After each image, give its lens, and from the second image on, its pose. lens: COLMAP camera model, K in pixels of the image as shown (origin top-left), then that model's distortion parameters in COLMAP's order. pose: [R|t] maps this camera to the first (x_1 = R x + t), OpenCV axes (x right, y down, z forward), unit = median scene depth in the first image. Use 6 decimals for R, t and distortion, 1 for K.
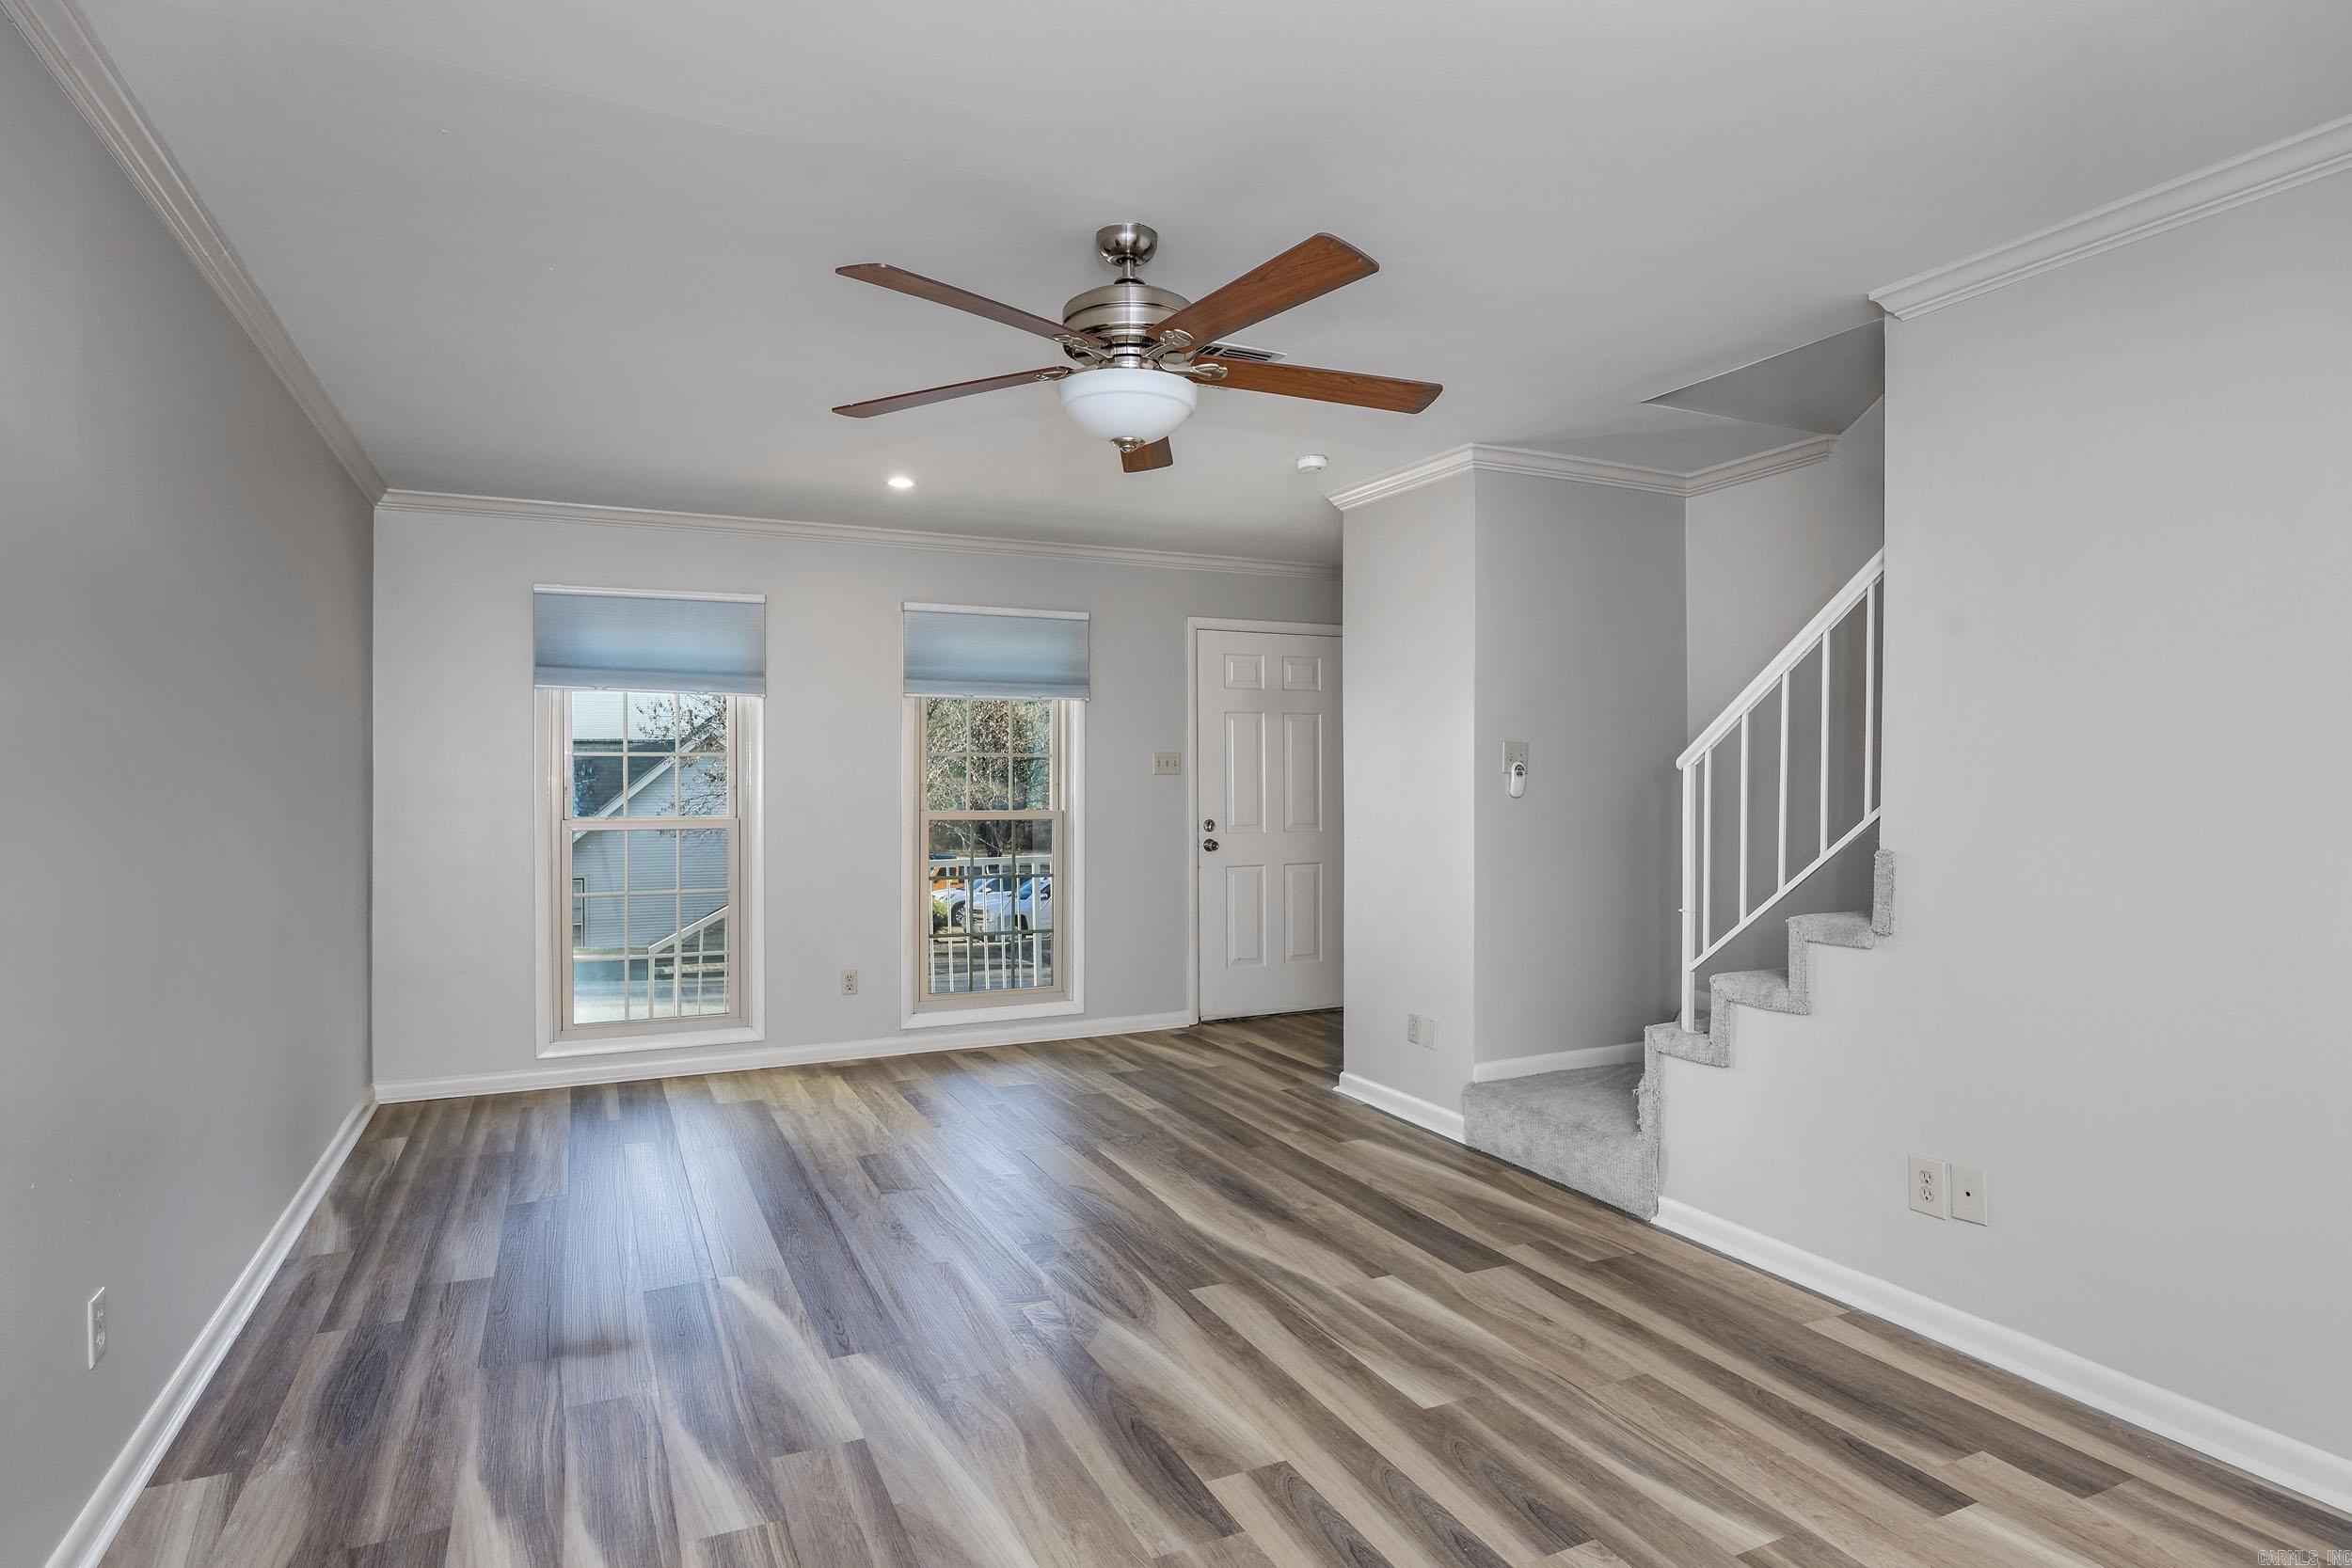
lens RADIAL K [[1249.1, 0, 1176.0], [0, 1249.1, 784.0], [0, 0, 1]] dist [-0.000379, 0.000198]
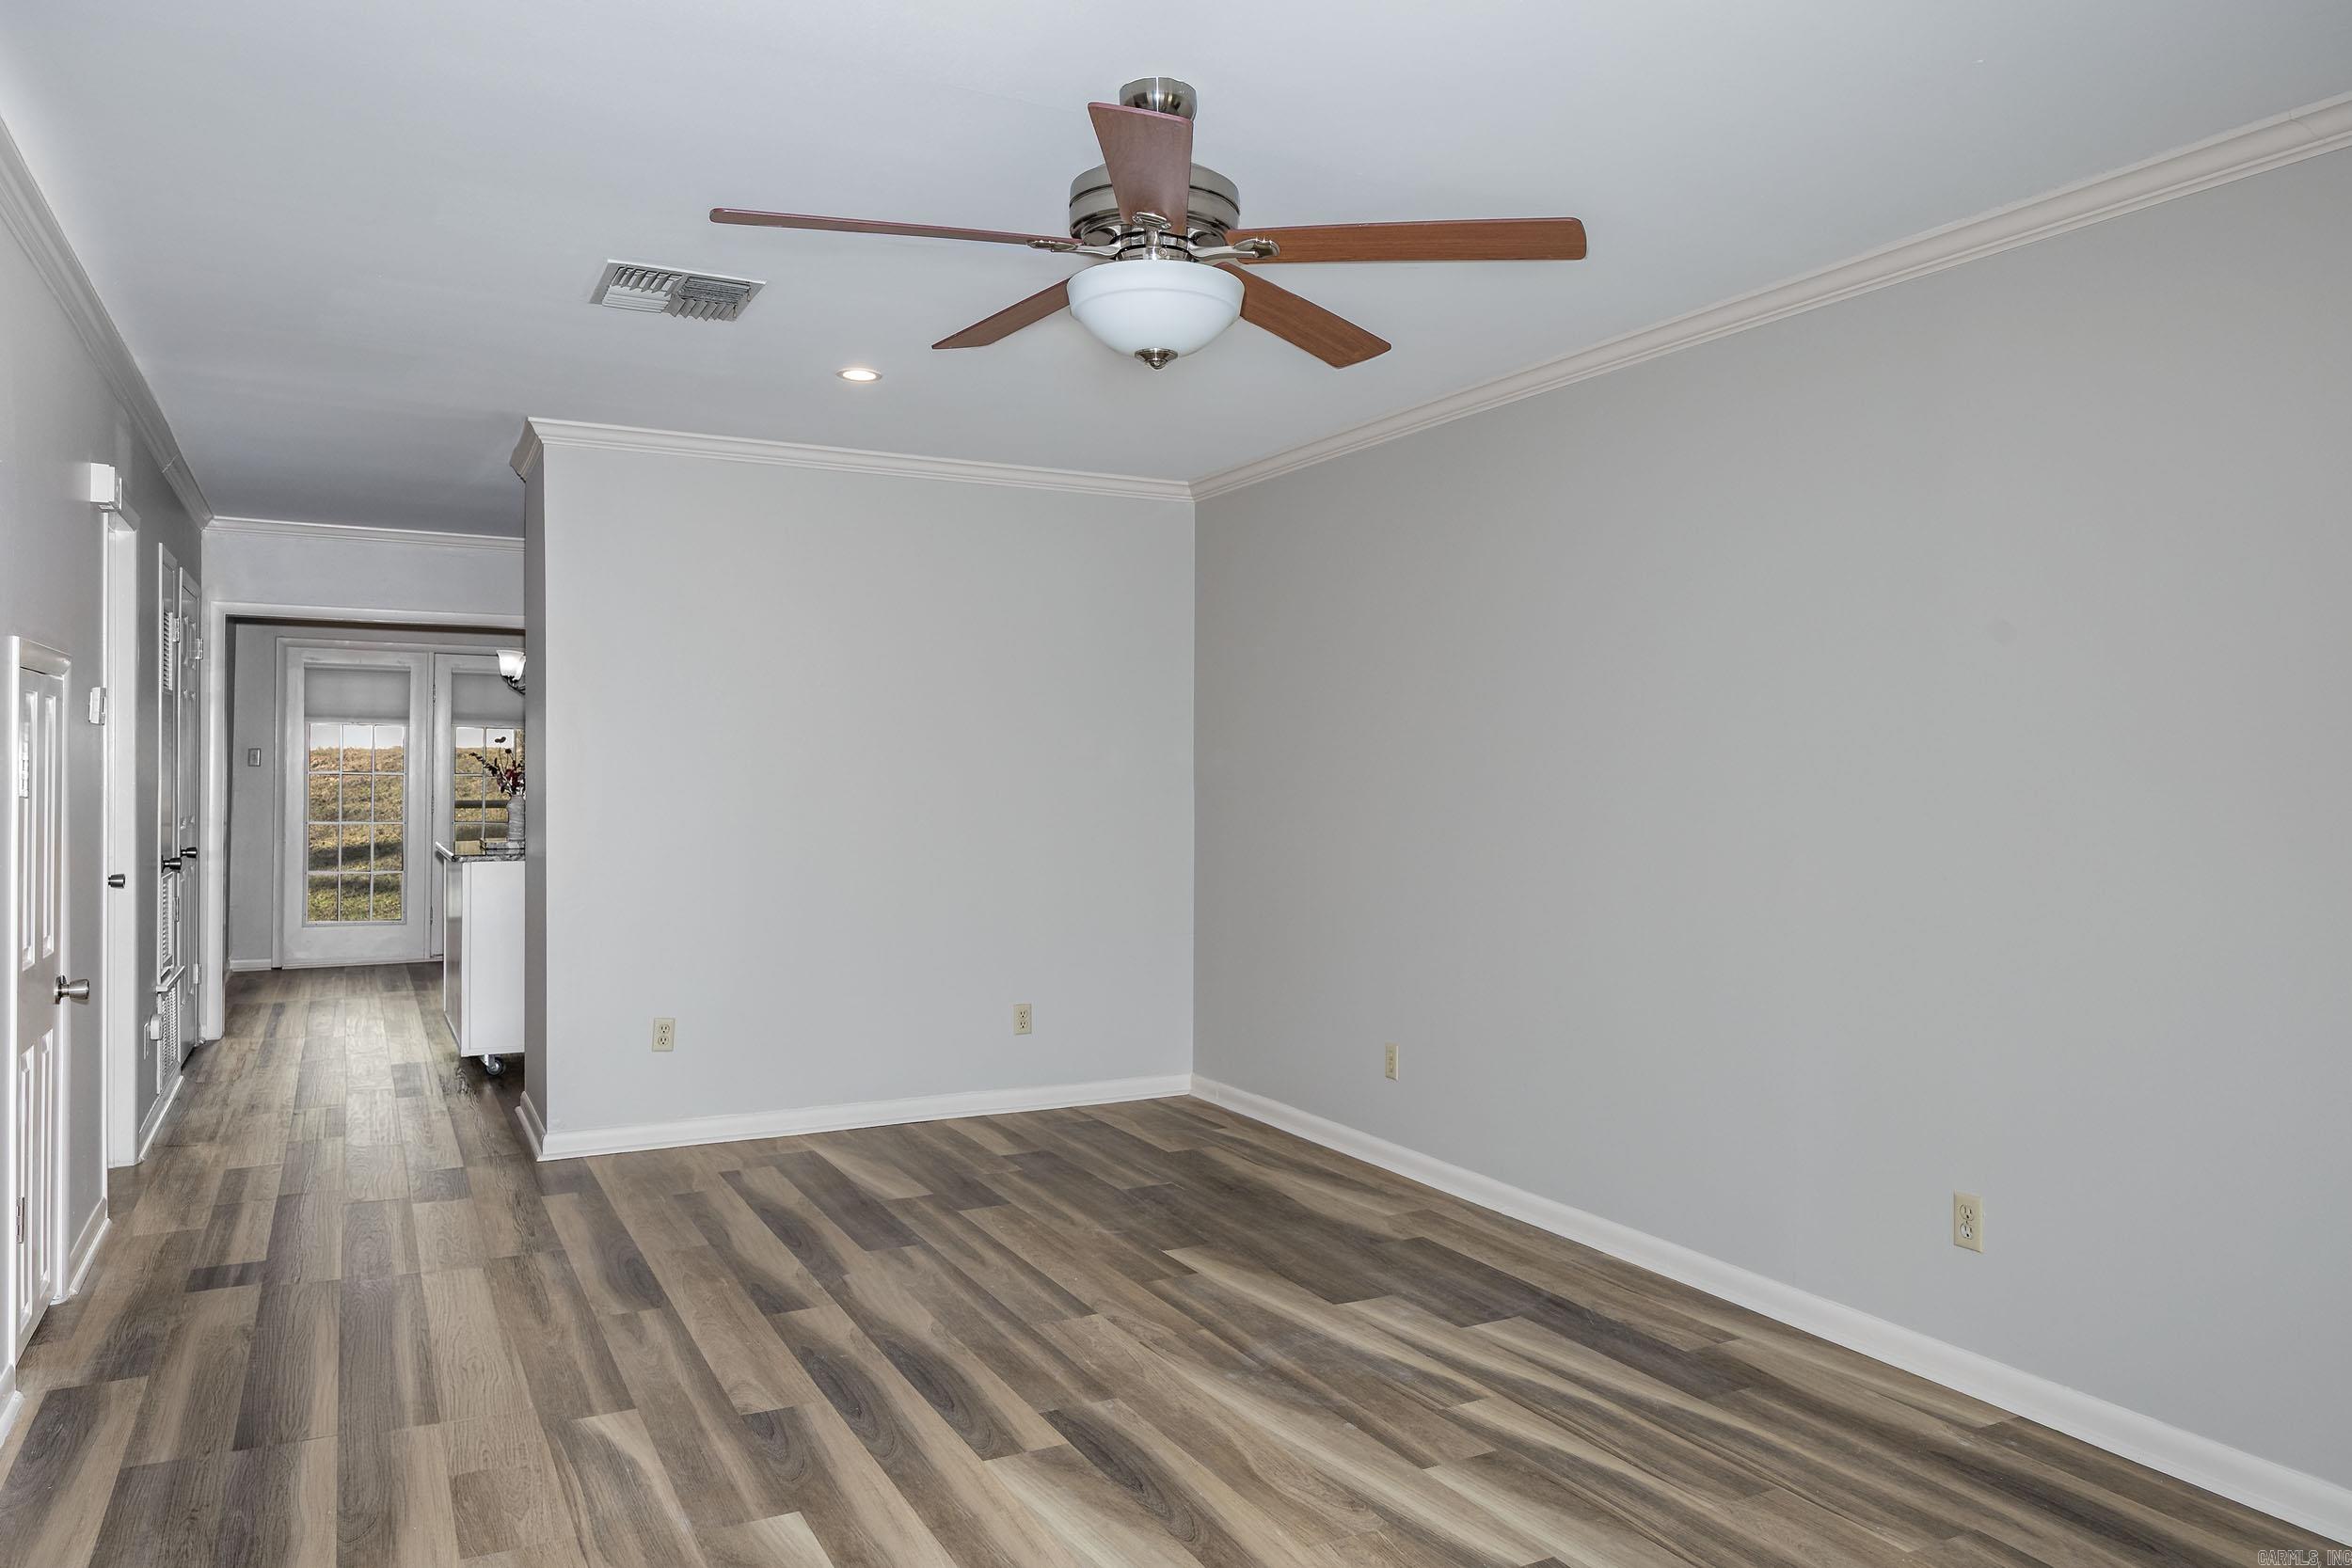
lens RADIAL K [[1588.0, 0, 1175.9], [0, 1588.0, 752.5], [0, 0, 1]] dist [0.002839, 0.001648]
pose [[-0.999601, -0.010984, -0.026036, -0.021486], [-0.010752, 0.999902, -0.009007, -0.007478], [0.026133, -0.008724, -0.999620, 1.915512]]
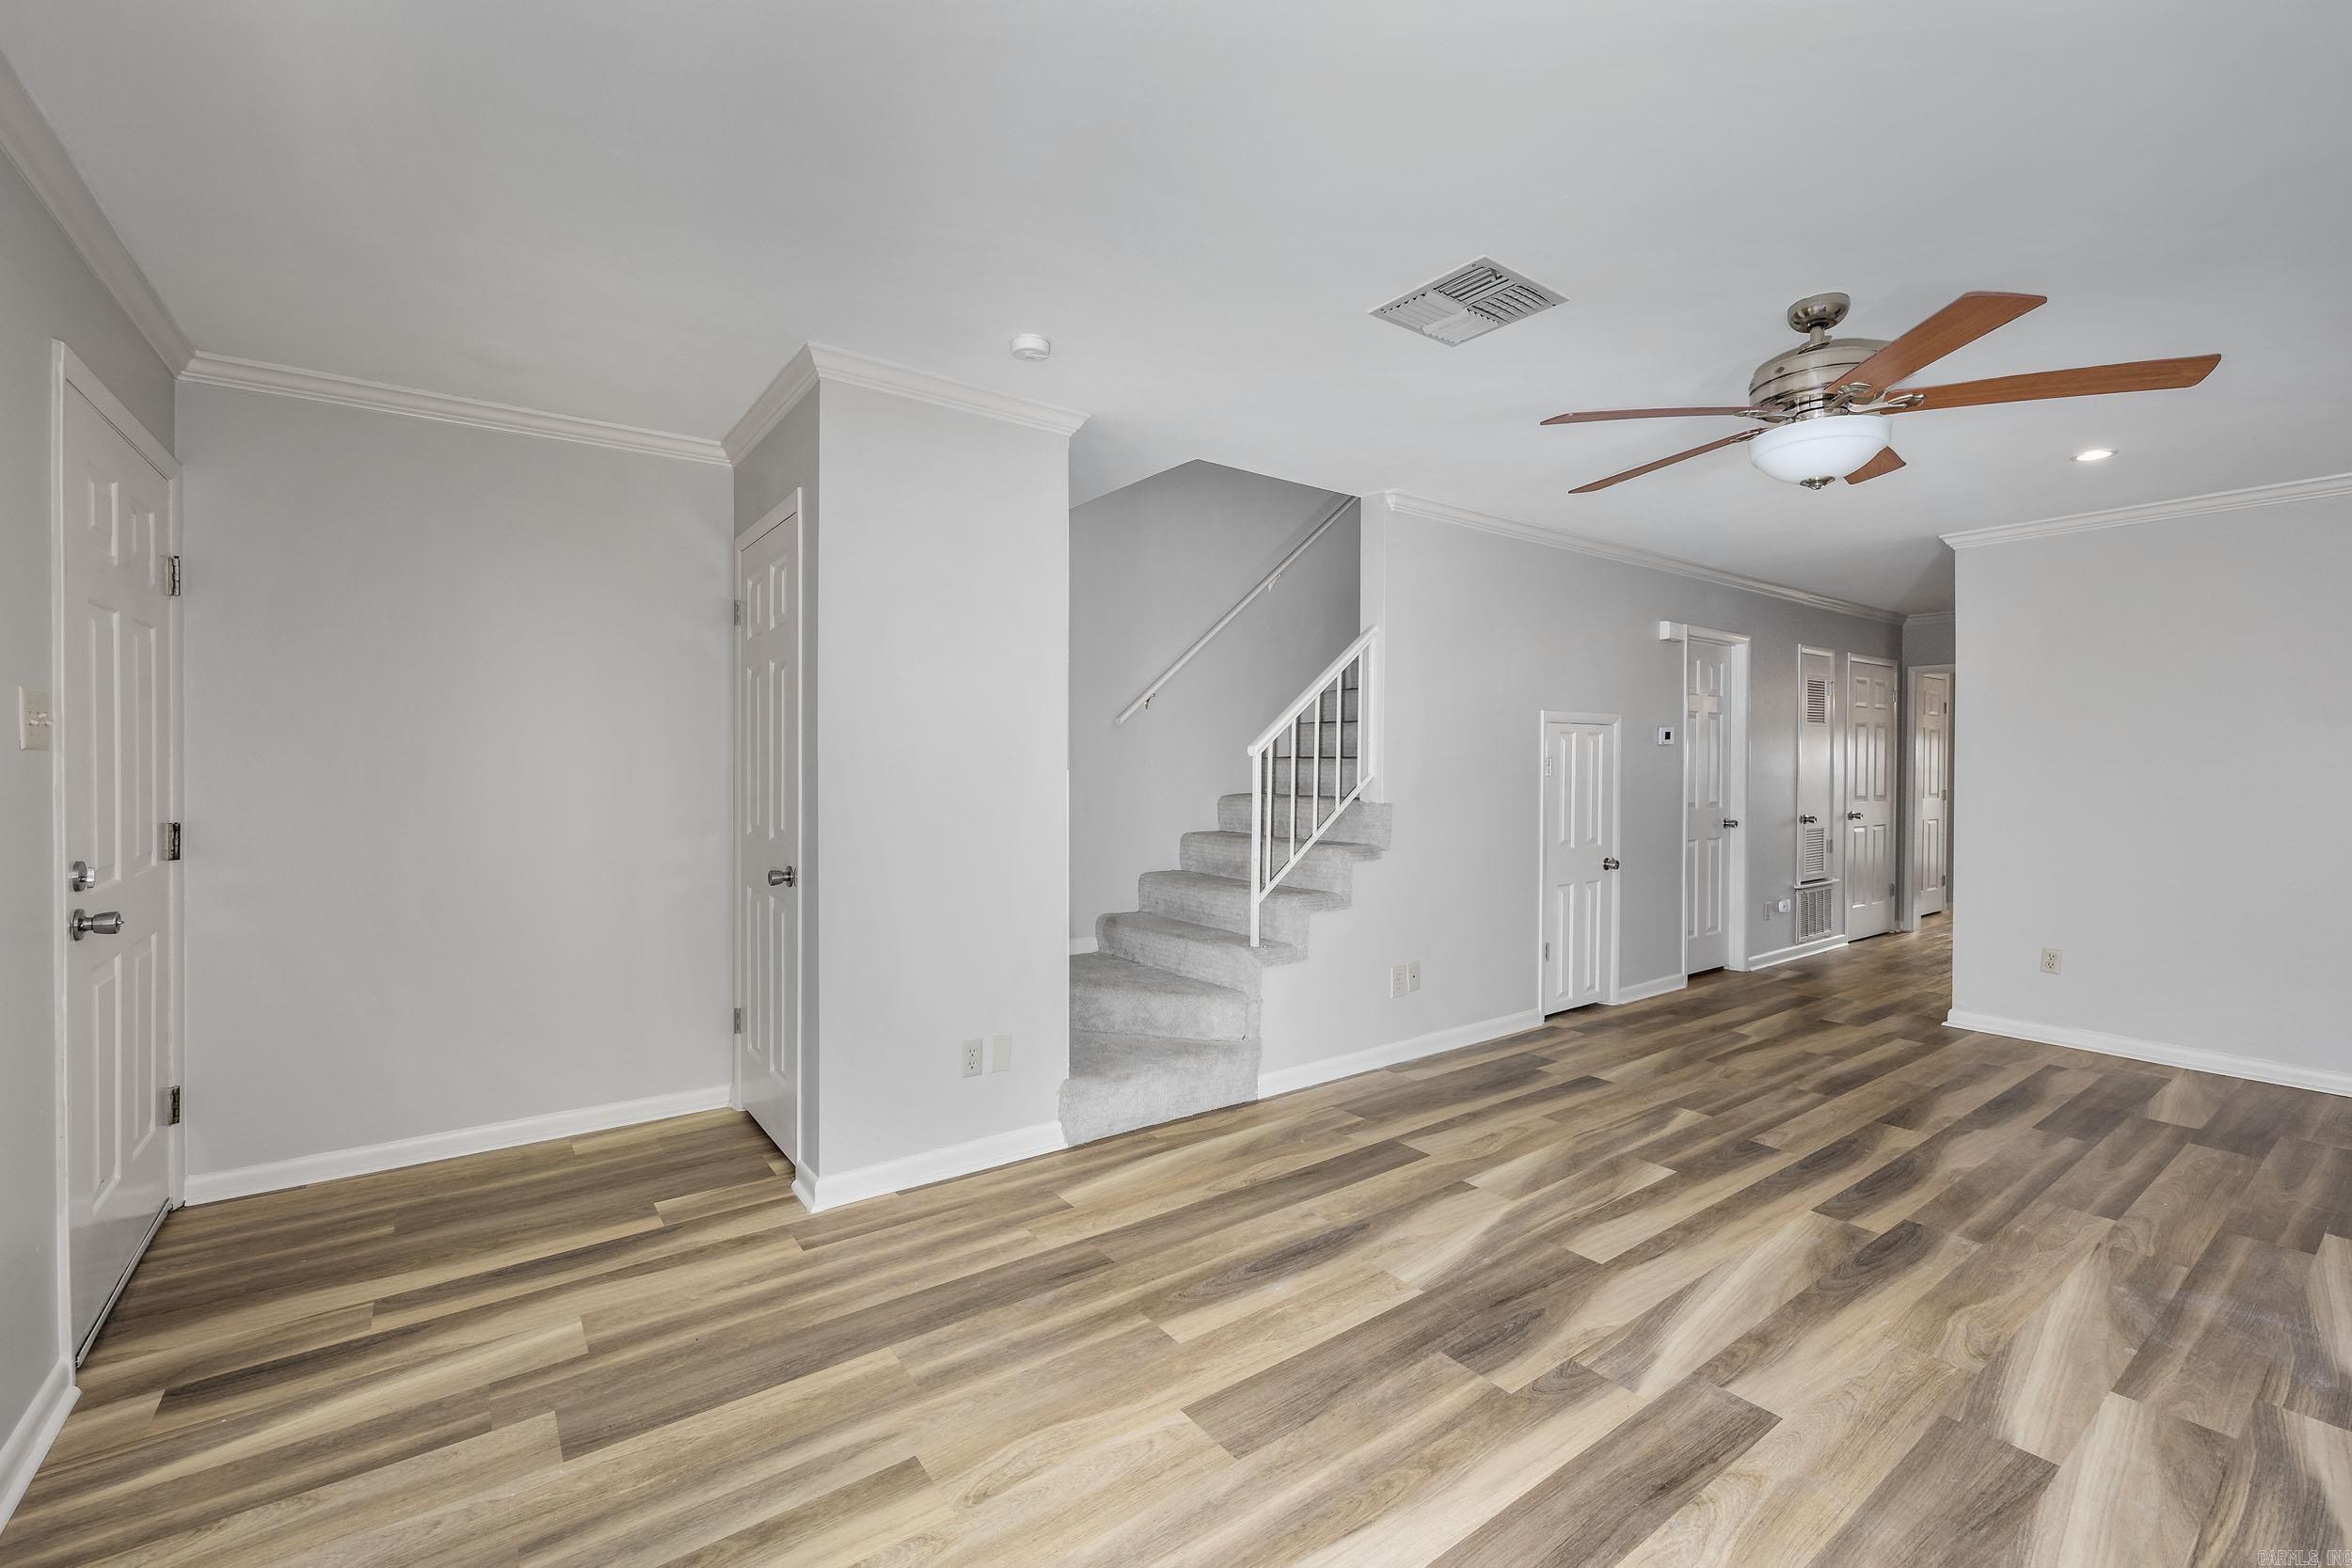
lens RADIAL K [[952.4, 0, 1169.4], [0, 952.4, 775.1], [0, 0, 1]] dist [-0.001784, -0.000405]
pose [[-0.161925, -0.013752, 0.986707, -0.785120], [0.001092, 0.999900, 0.014115, -0.007899], [-0.986802, 0.003363, -0.161894, 1.659381]]
